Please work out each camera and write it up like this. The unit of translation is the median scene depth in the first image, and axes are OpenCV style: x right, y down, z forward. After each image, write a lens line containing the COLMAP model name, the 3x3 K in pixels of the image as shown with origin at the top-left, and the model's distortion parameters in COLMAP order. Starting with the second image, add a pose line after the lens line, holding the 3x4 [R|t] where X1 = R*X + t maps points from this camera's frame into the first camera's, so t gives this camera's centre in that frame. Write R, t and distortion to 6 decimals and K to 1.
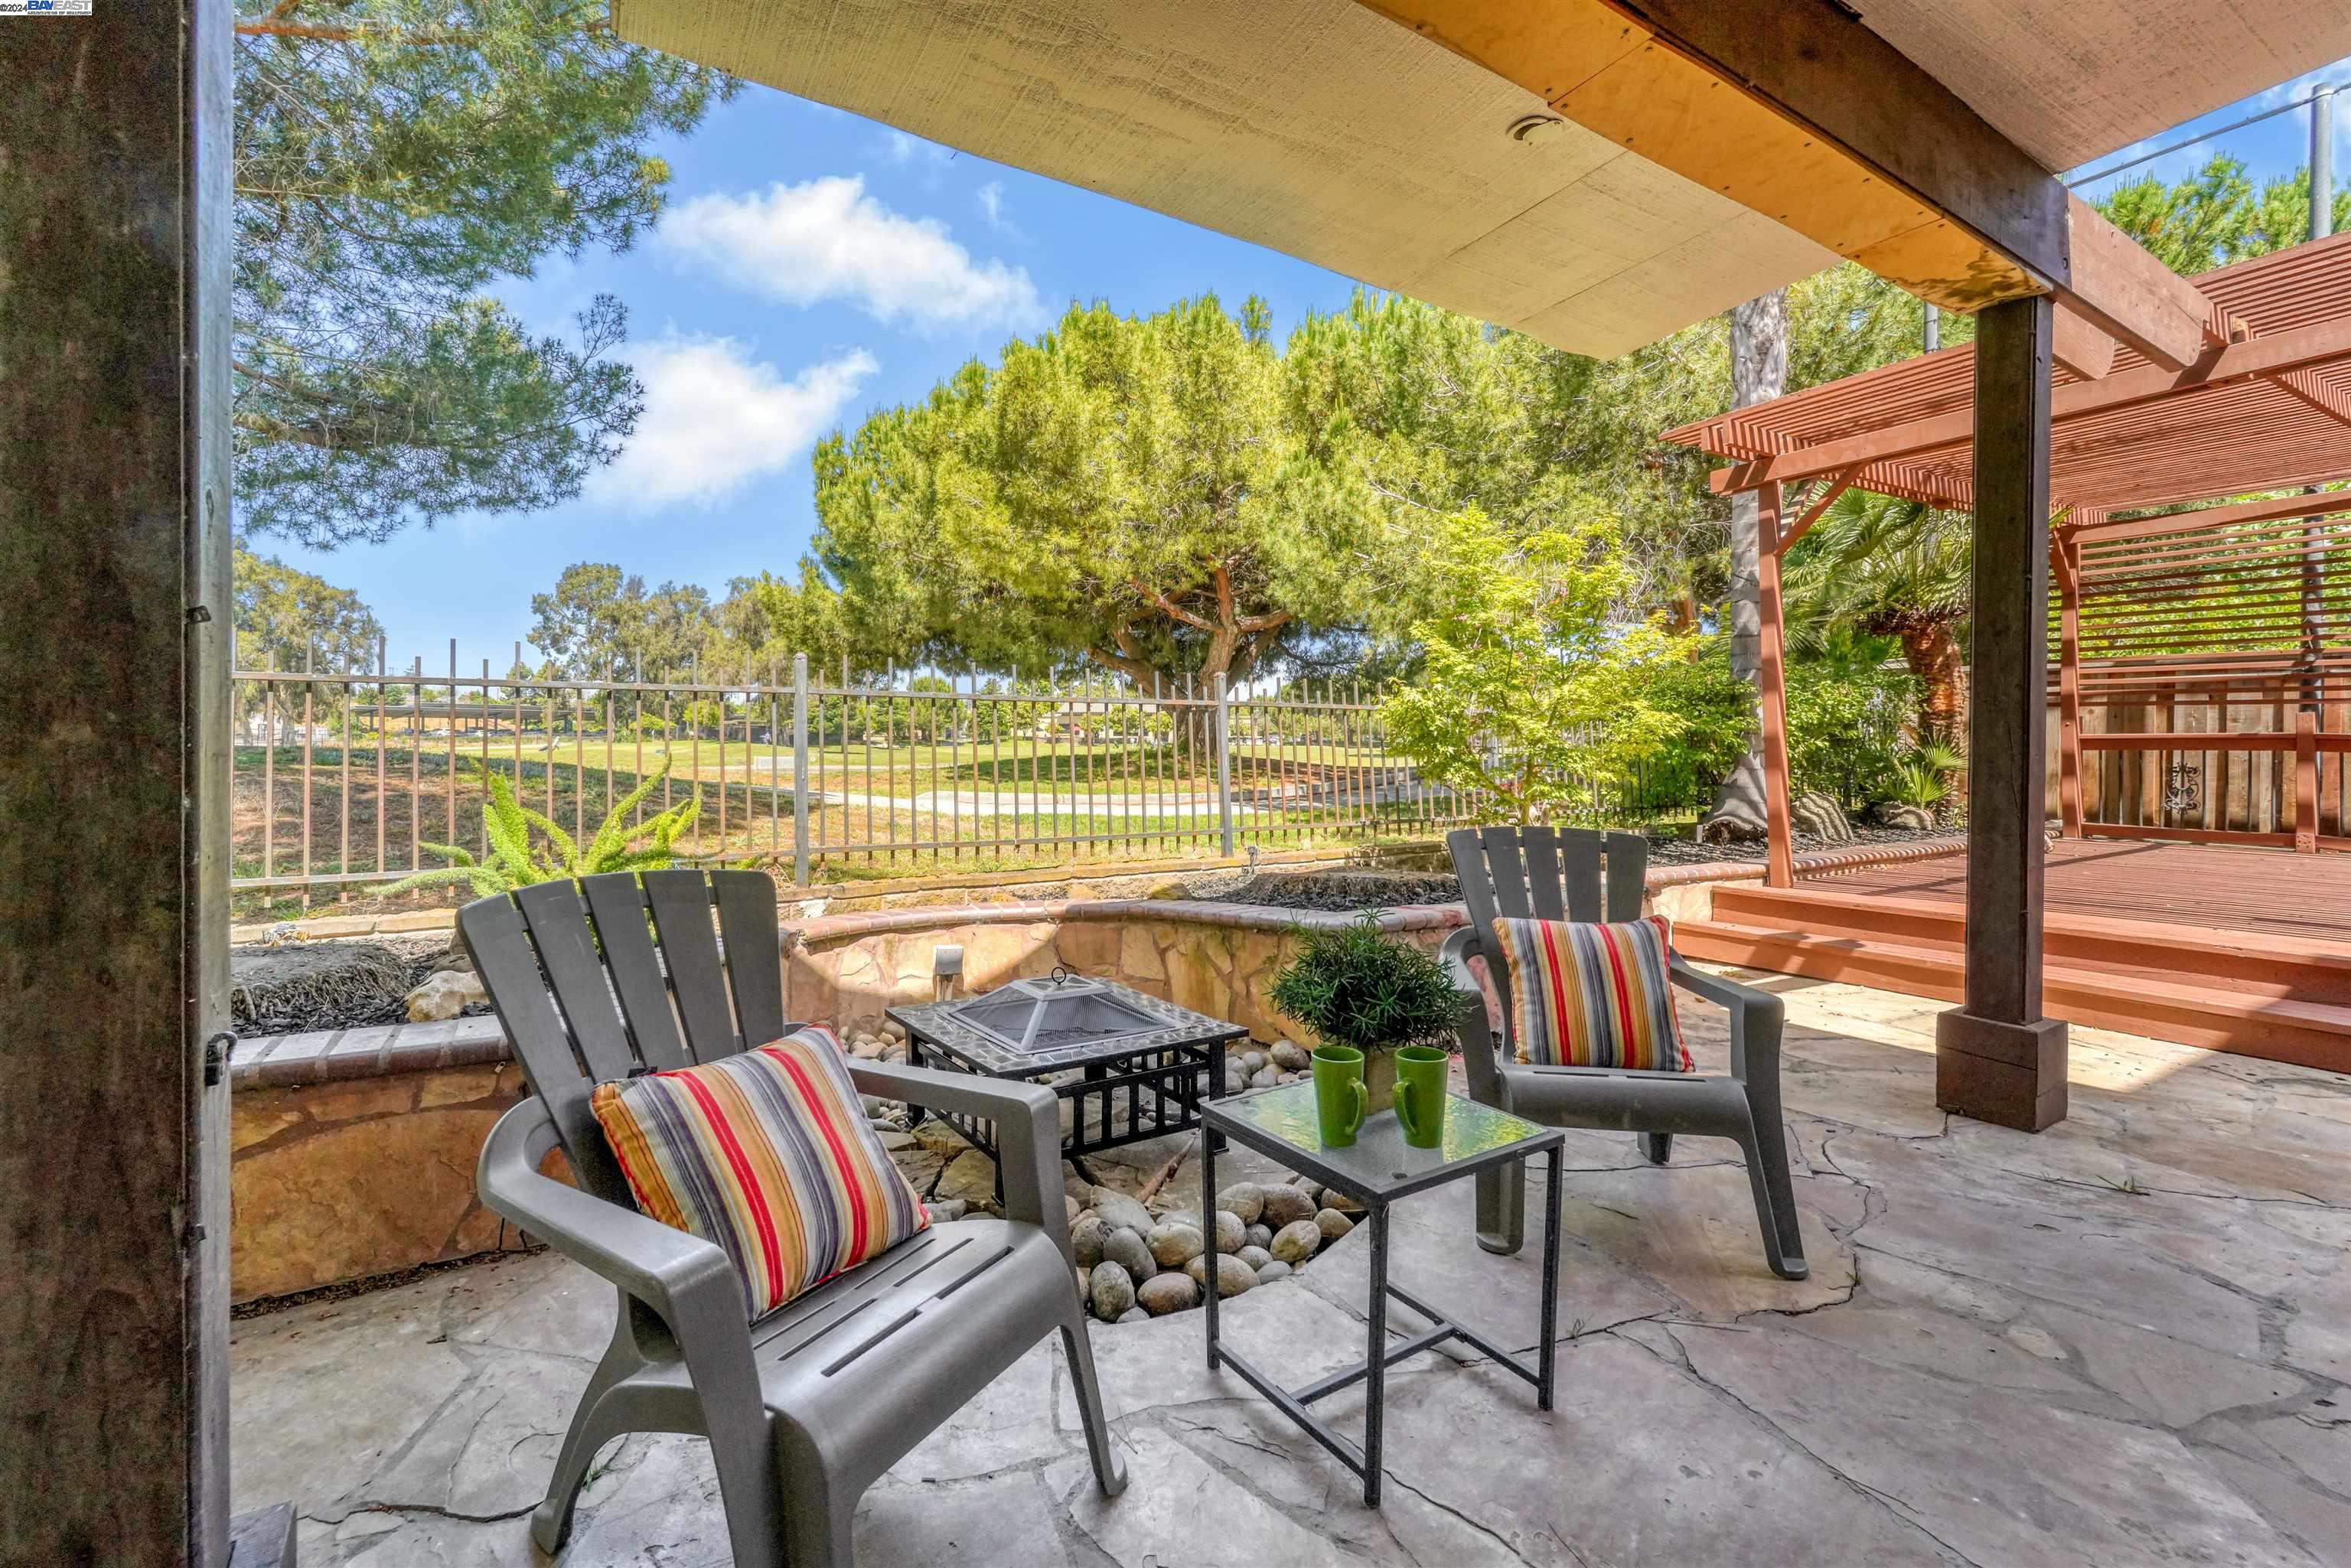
lens RADIAL K [[978.8, 0, 1109.4], [0, 978.8, 744.4], [0, 0, 1]] dist [0.001049, 0.000310]
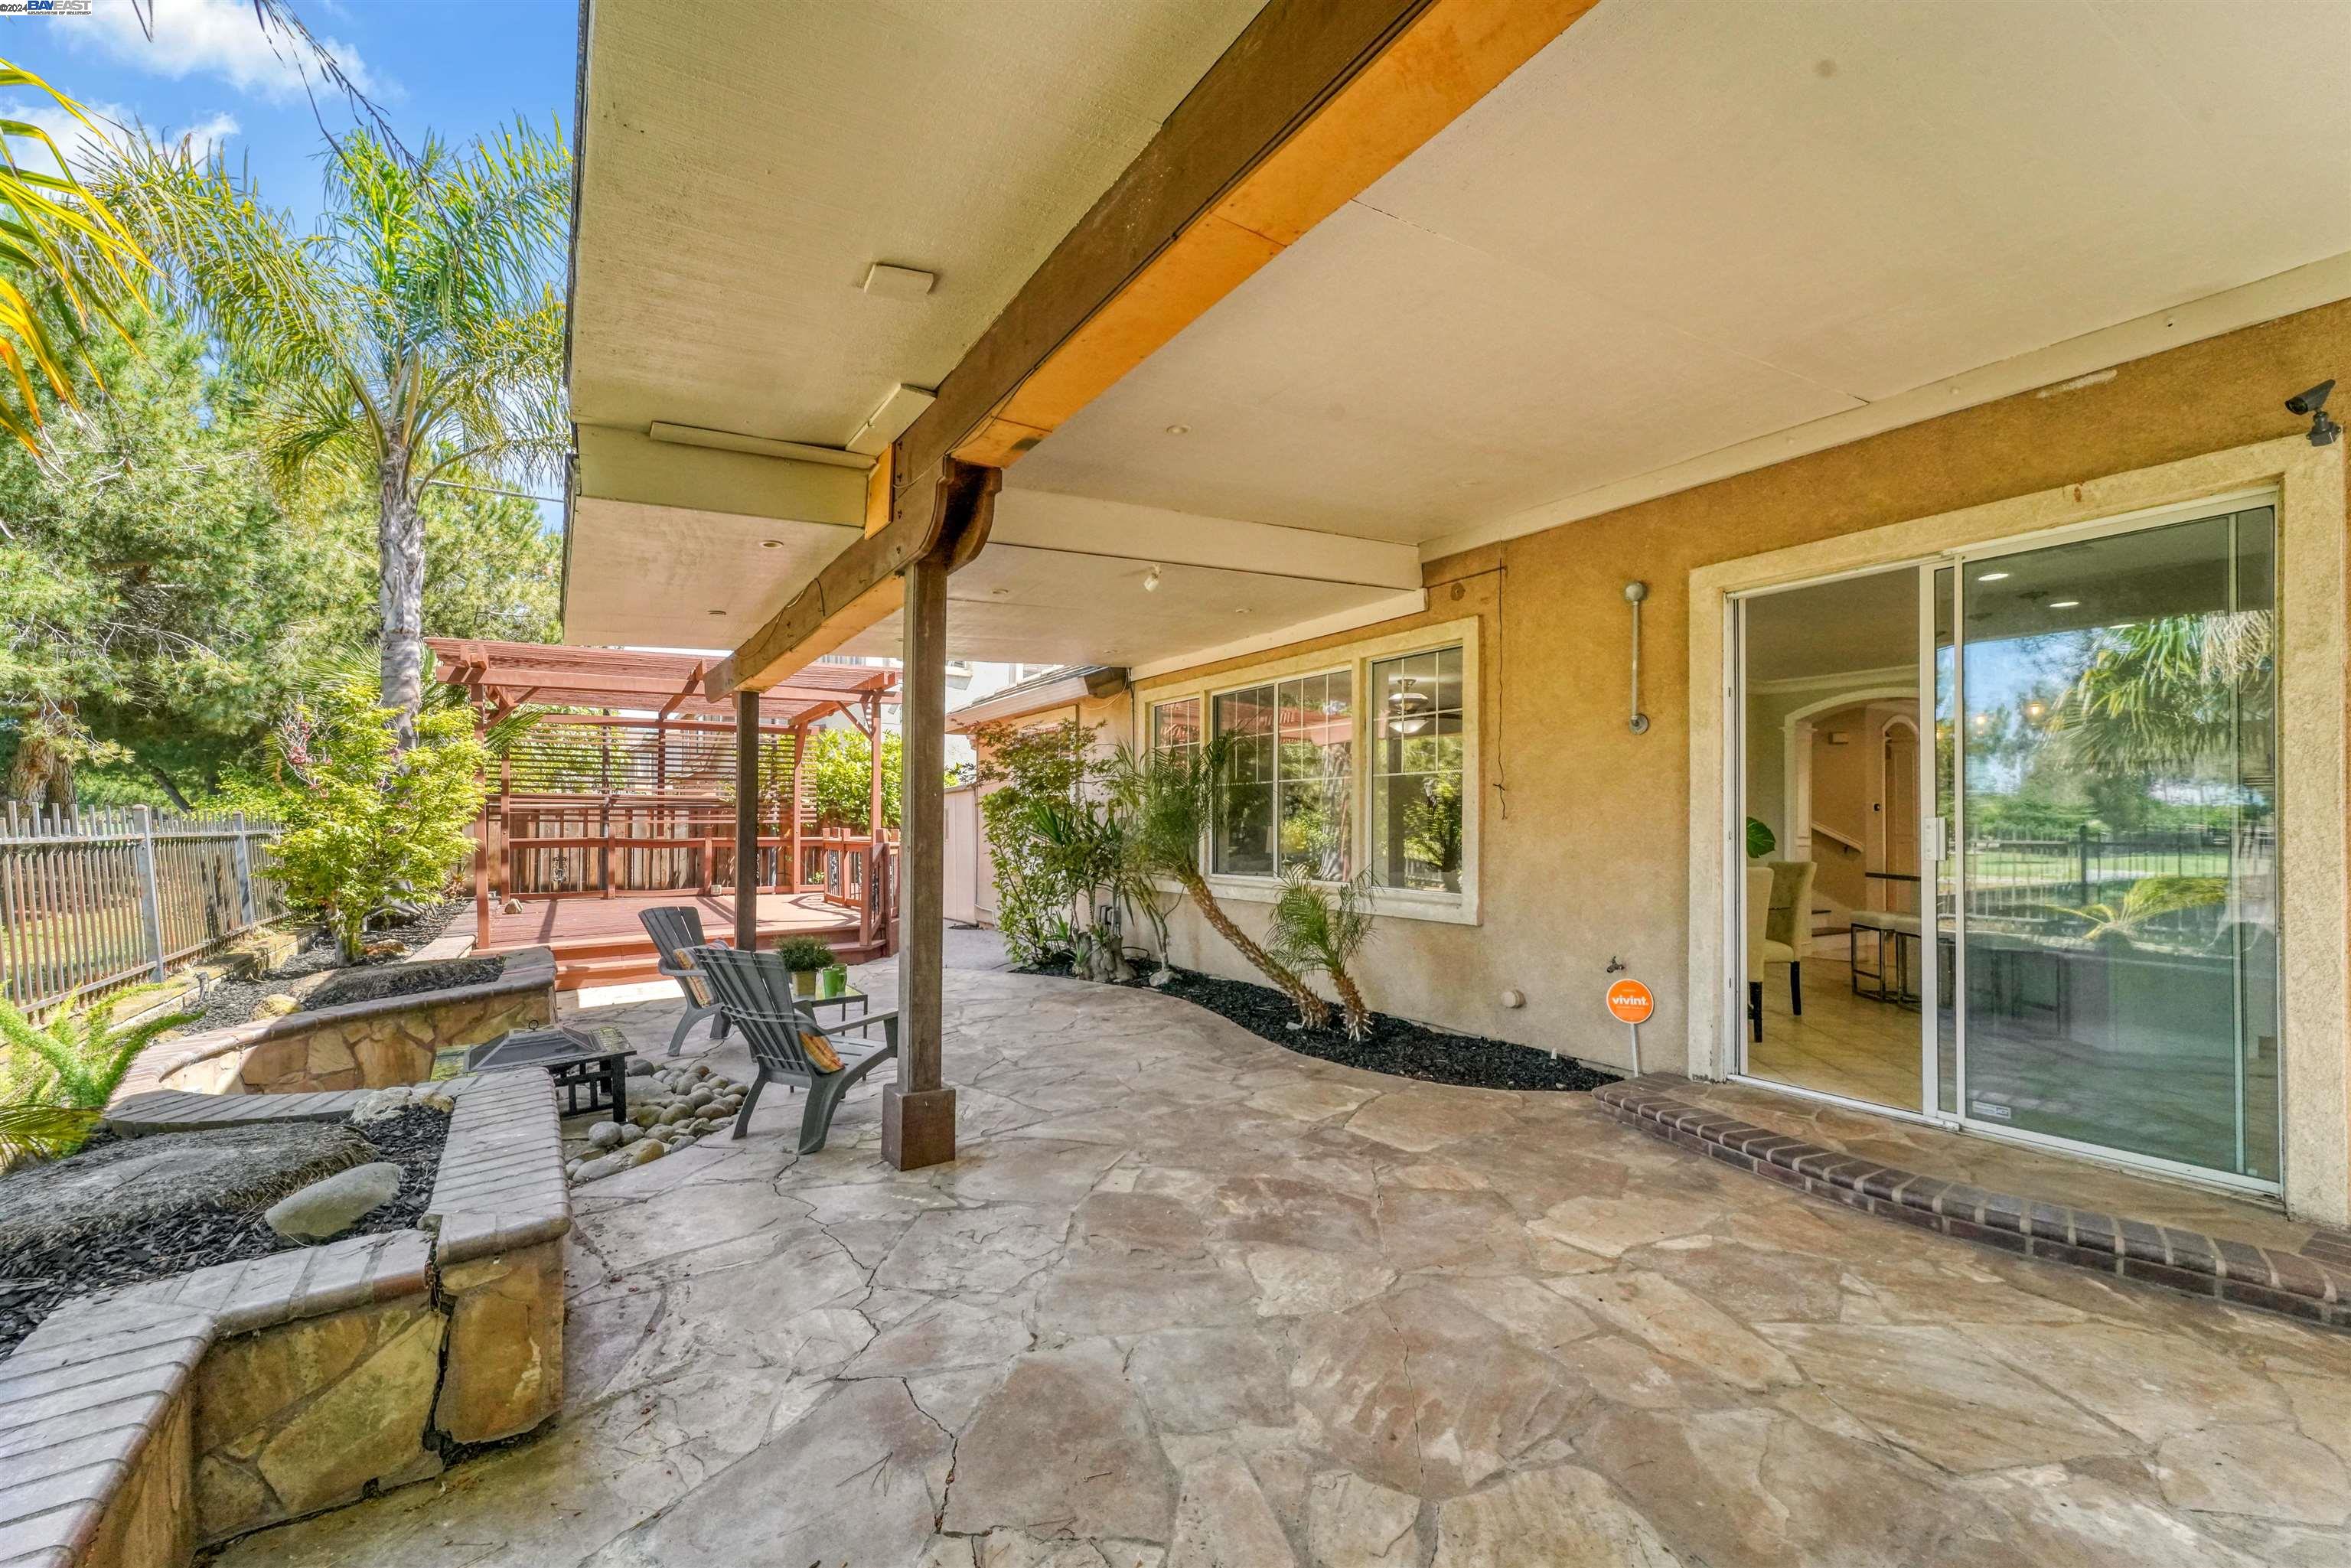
lens RADIAL K [[957.1, 0, 1200.8], [0, 957.1, 808.7], [0, 0, 1]] dist [0.004278, 0.000174]
pose [[-0.080483, 0.007695, 0.996726, -0.399681], [0.007524, 0.999946, -0.007112, -0.024890], [-0.996728, 0.006927, -0.080537, -0.002062]]
